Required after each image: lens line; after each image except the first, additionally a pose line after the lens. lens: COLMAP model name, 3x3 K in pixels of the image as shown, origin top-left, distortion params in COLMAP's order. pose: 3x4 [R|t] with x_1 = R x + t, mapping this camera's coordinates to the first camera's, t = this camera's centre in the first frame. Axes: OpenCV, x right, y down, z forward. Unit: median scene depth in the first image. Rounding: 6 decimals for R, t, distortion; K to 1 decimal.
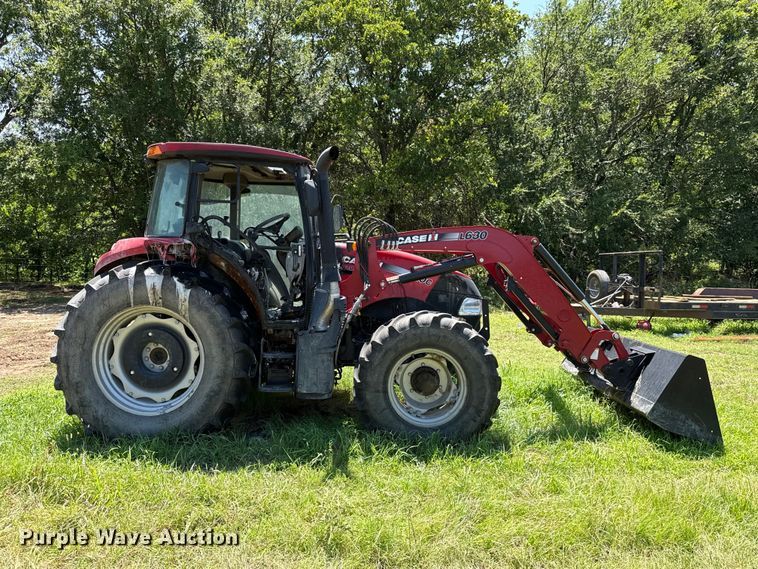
lens RADIAL K [[538.2, 0, 376.3], [0, 538.2, 286.8], [0, 0, 1]] dist [0.052006, -0.072849]
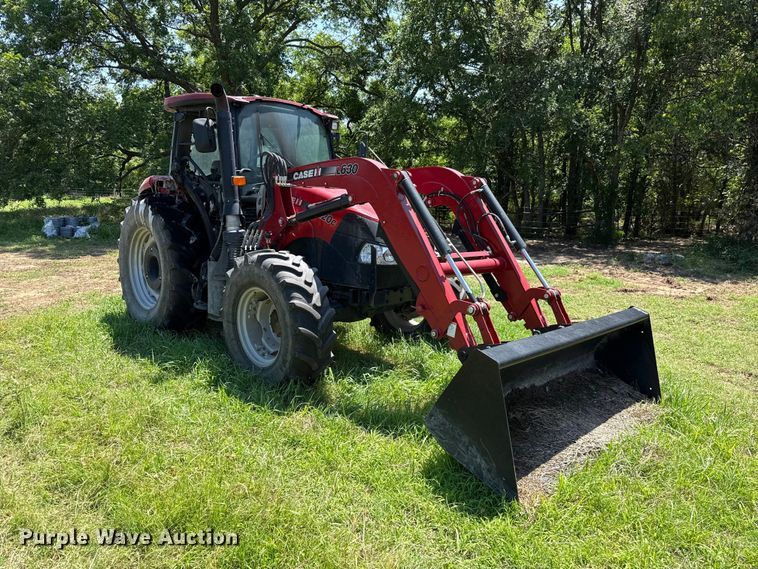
lens RADIAL K [[520.6, 0, 386.6], [0, 520.6, 283.8], [0, 0, 1]] dist [0.088869, -0.140616]
pose [[0.718143, 0.128097, -0.684005, 0.880978], [-0.059117, 0.990589, 0.123444, -0.022373], [0.693380, -0.048214, 0.718957, 0.465525]]
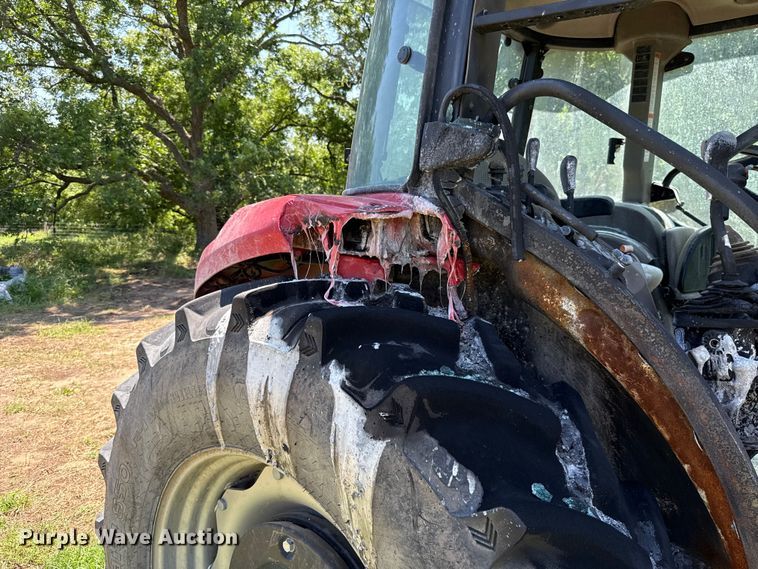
lens RADIAL K [[538.2, 0, 376.3], [0, 538.2, 286.8], [0, 0, 1]] dist [0.052006, -0.072849]
pose [[0.770412, 0.075673, -0.633039, -0.215094], [-0.042068, 0.996801, 0.067960, -0.064588], [0.636157, -0.025726, 0.771131, 0.814322]]
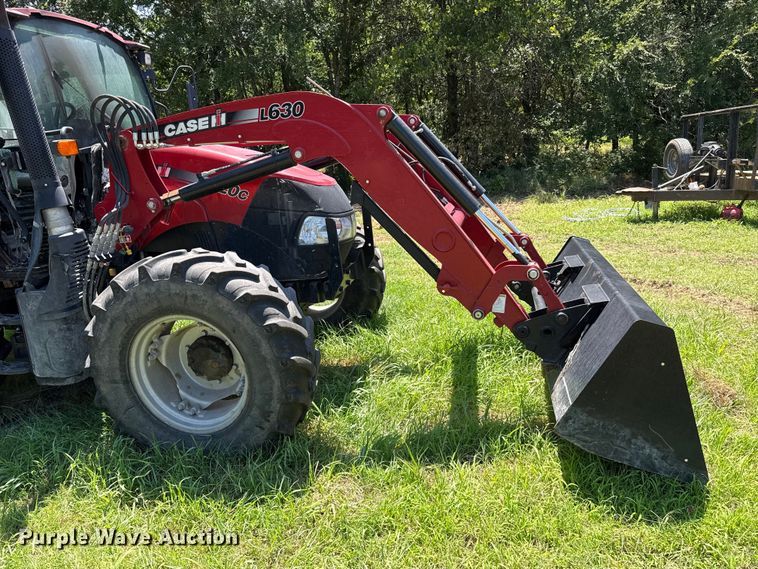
lens RADIAL K [[520.6, 0, 386.6], [0, 520.6, 283.8], [0, 0, 1]] dist [0.088869, -0.140616]
pose [[0.976913, -0.024860, -0.212187, 0.435153], [0.068185, 0.977544, 0.199397, -0.020112], [0.202465, -0.209261, 0.956670, 0.476515]]
